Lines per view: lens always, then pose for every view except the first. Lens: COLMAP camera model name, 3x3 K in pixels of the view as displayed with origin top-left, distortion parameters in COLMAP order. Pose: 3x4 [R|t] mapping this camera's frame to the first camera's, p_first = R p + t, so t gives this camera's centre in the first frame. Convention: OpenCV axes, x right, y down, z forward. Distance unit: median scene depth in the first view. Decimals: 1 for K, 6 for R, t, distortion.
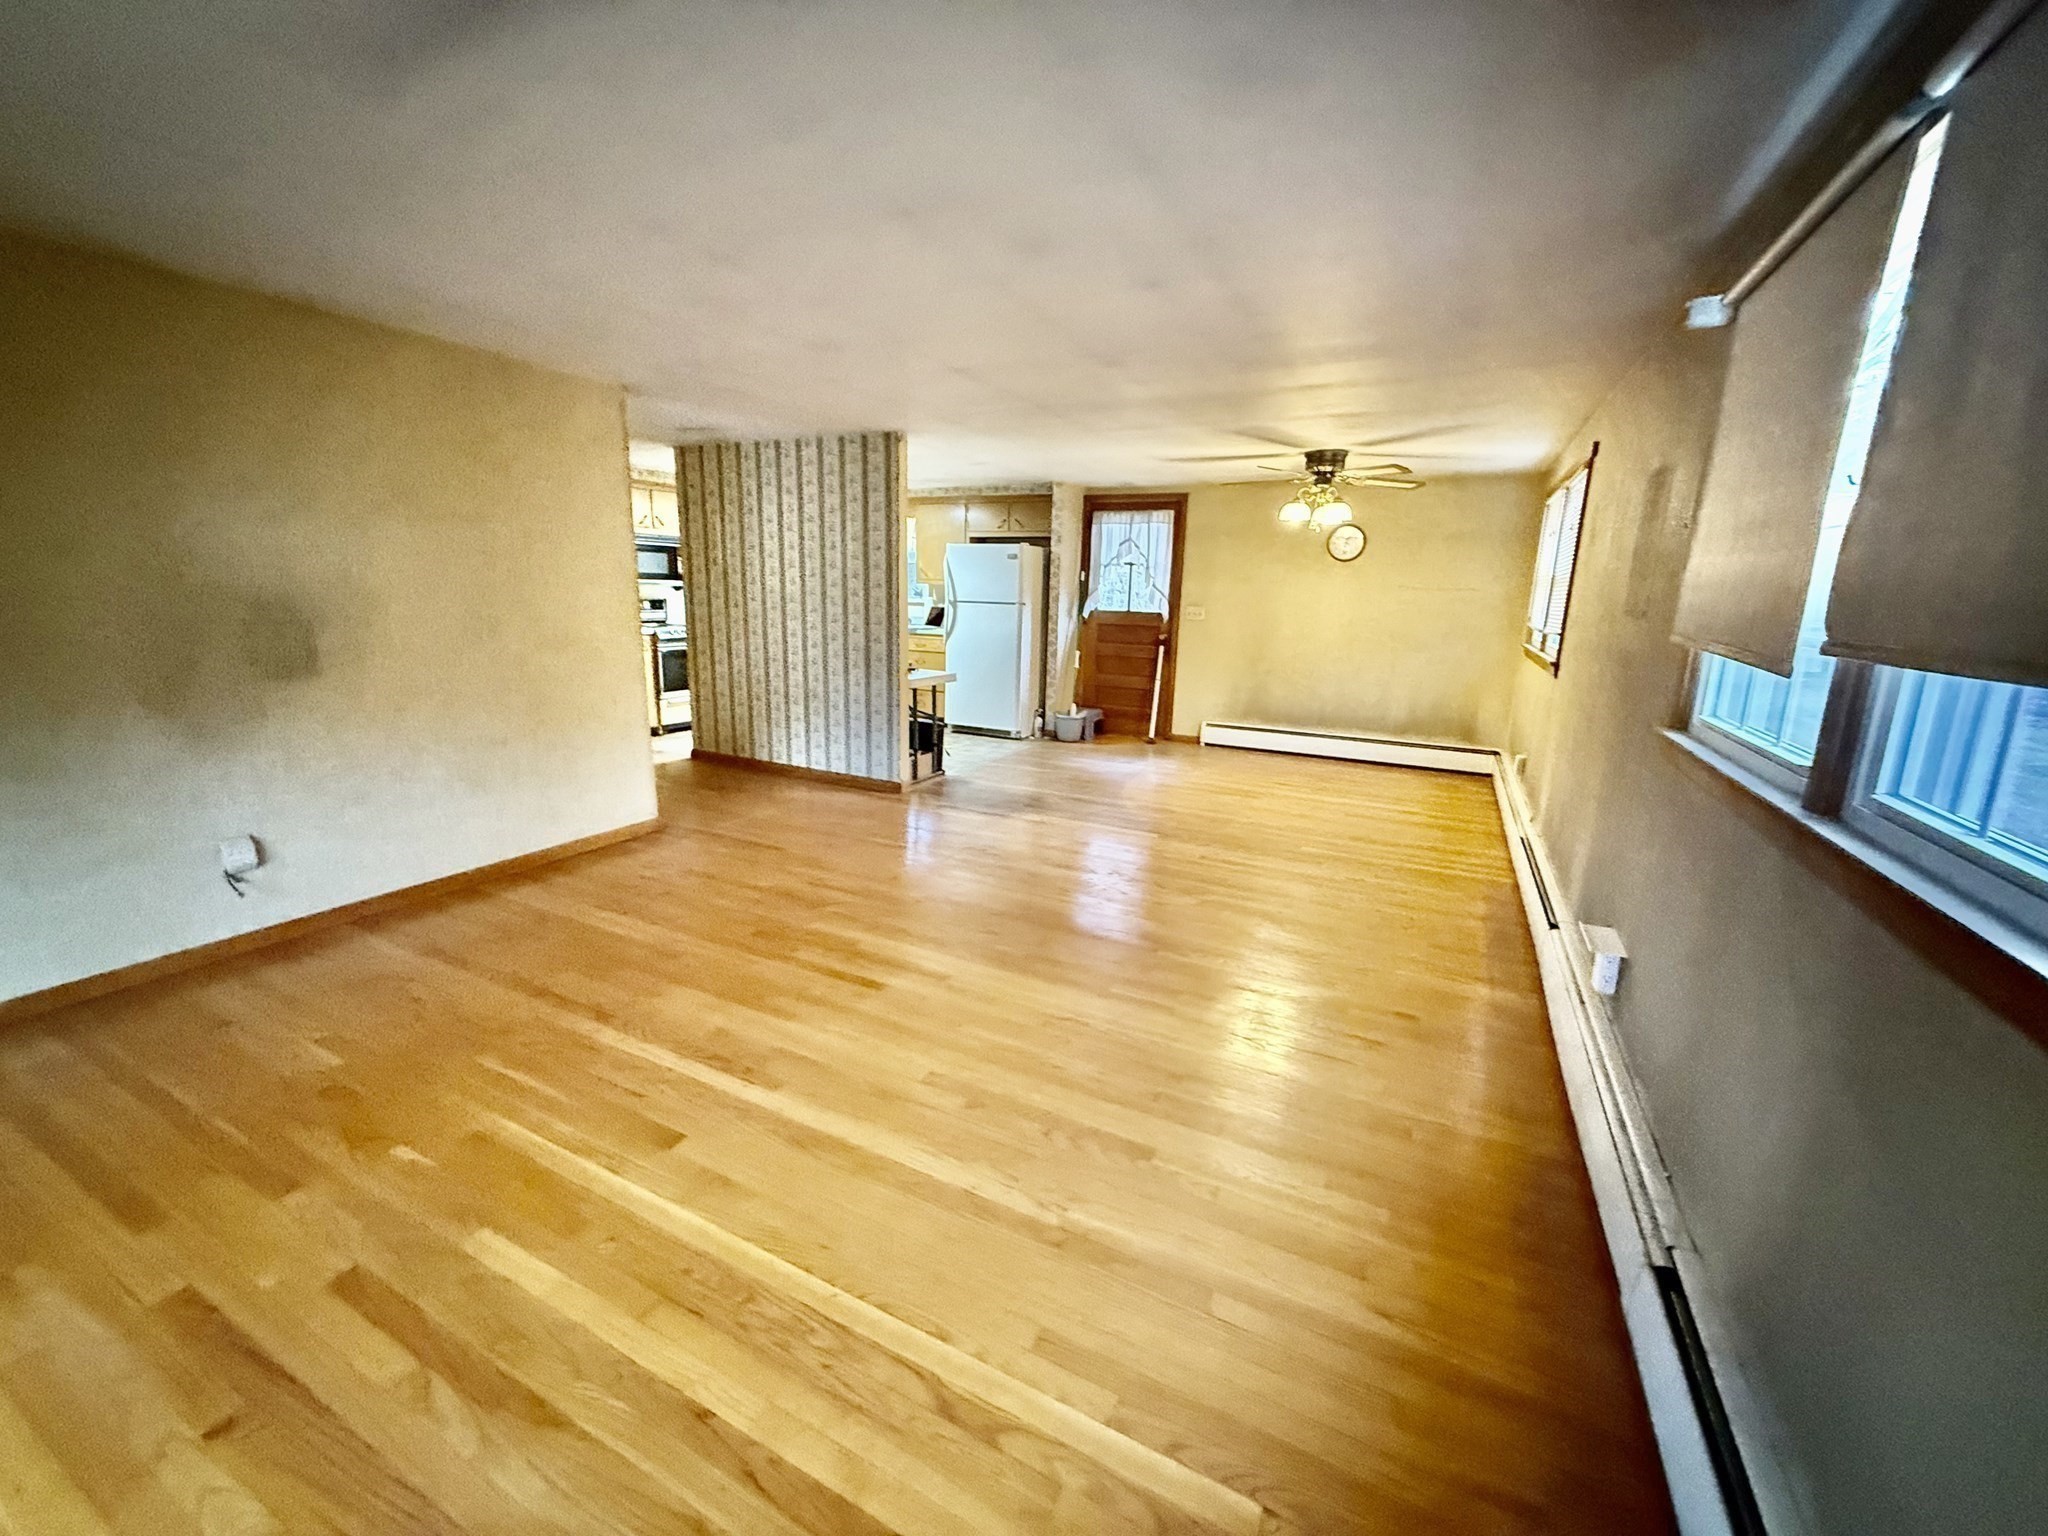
lens RADIAL K [[820.5, 0, 1017.4], [0, 820.5, 767.6], [0, 0, 1]] dist [-0.001980, -0.000485]
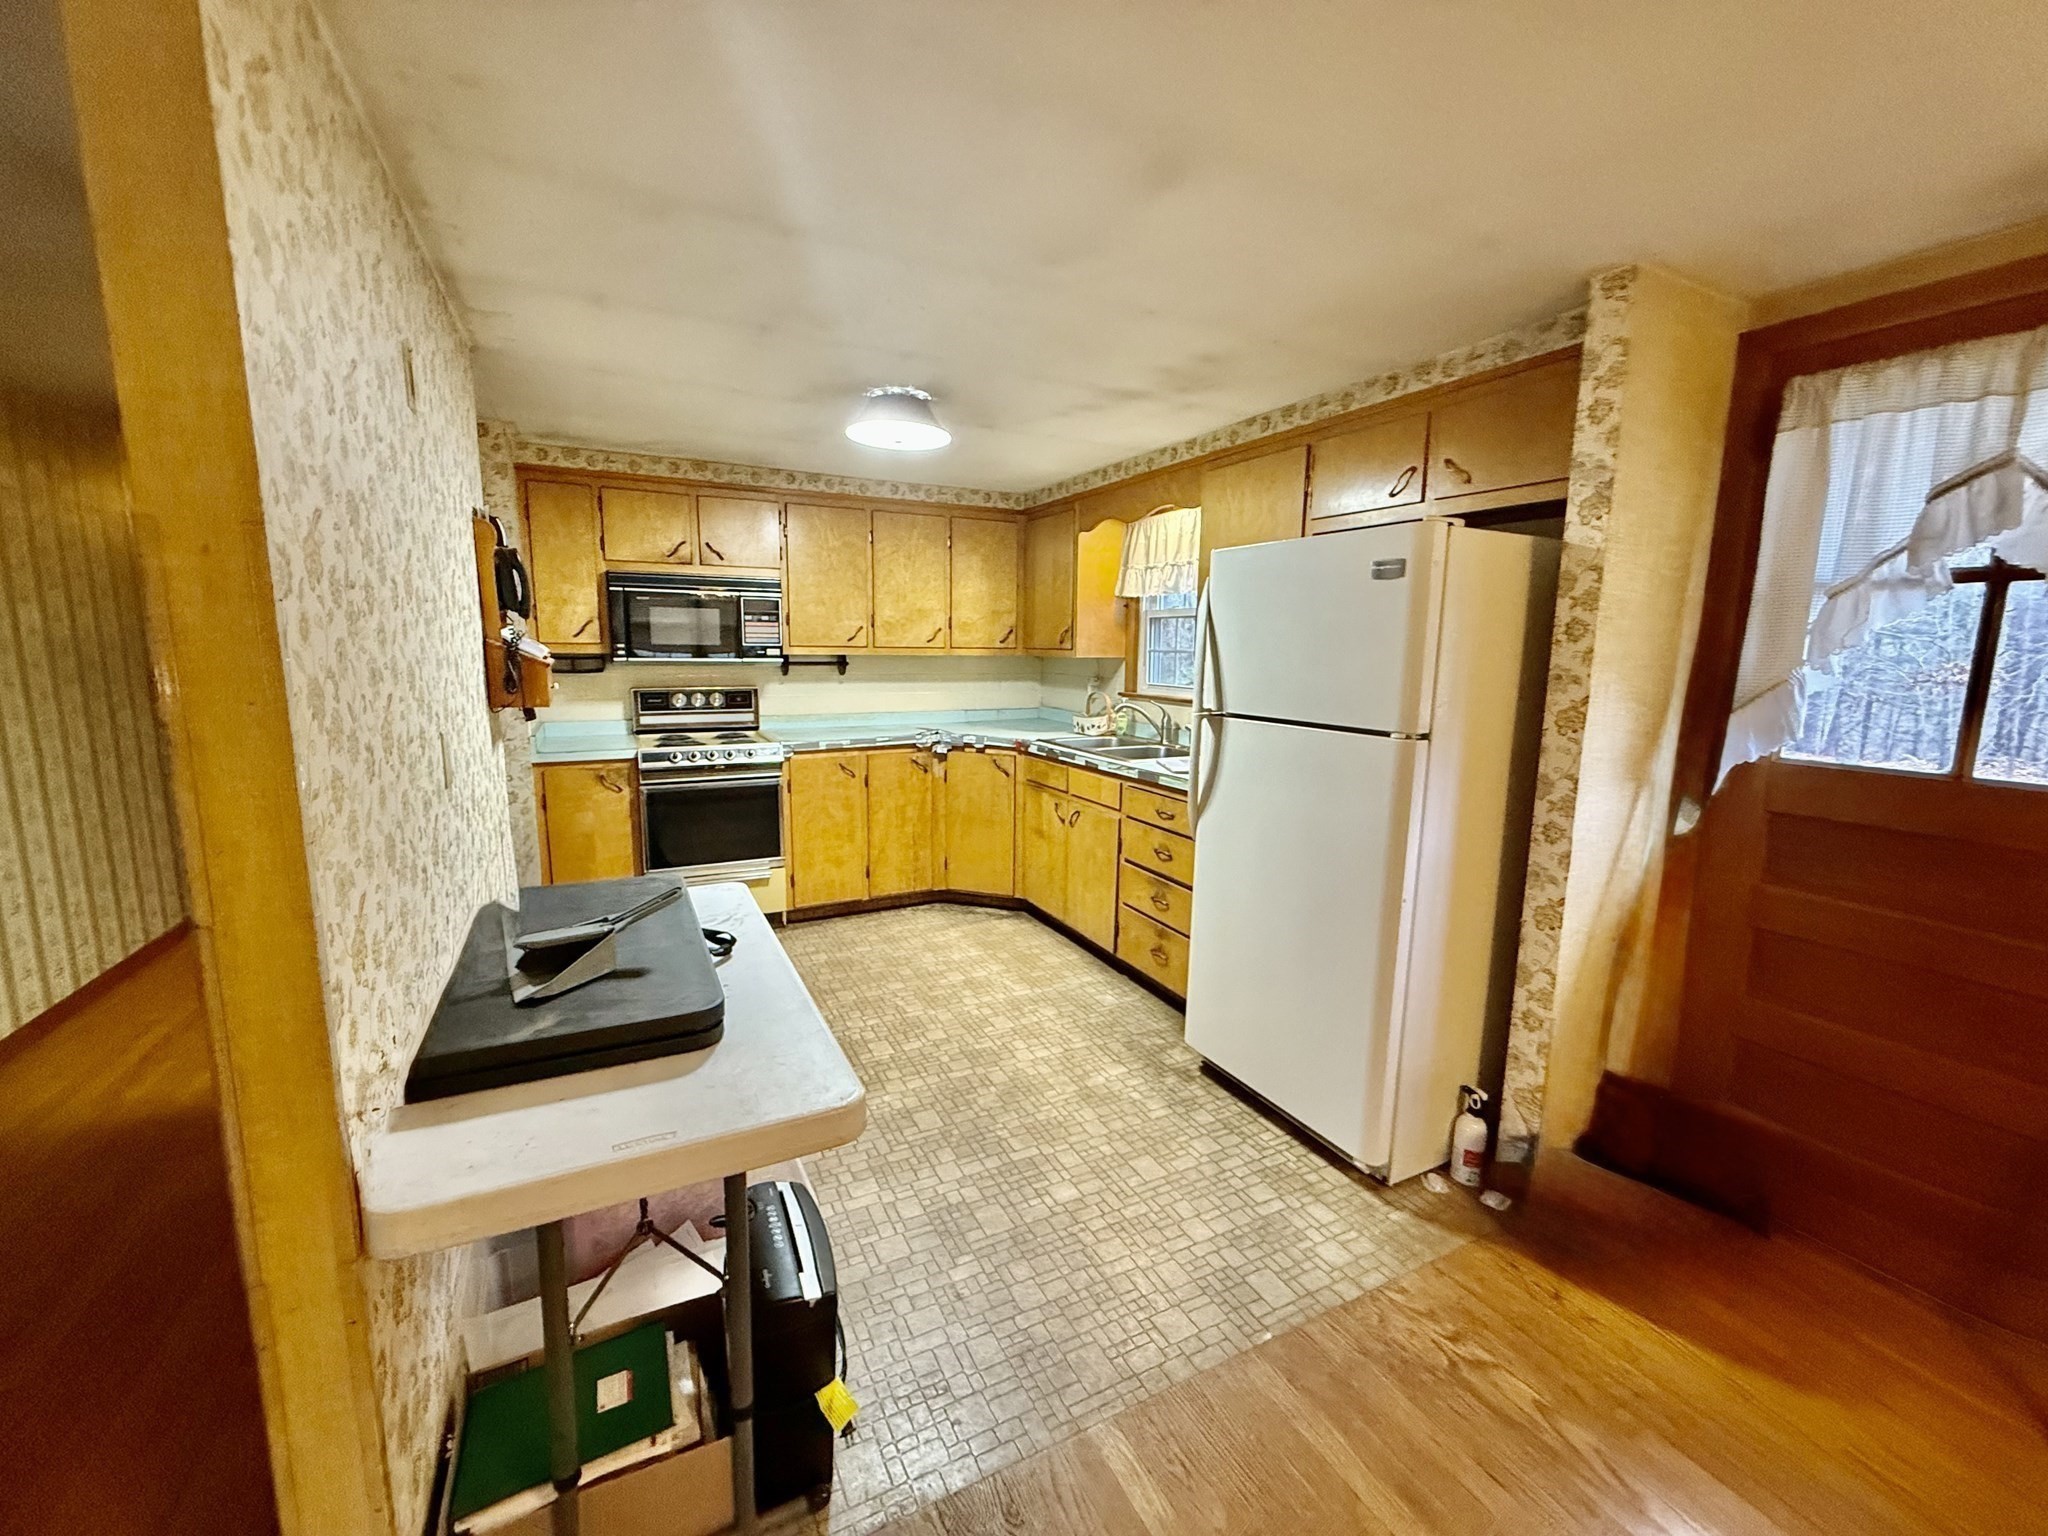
lens RADIAL K [[820.5, 0, 1018.5], [0, 820.5, 762.5], [0, 0, 1]] dist [-0.001980, -0.000485]
pose [[0.816245, 0.071910, -0.573213, 0.053589], [-0.120688, 0.991555, -0.047466, -0.156295], [0.564959, 0.107924, 0.818030, 0.677264]]
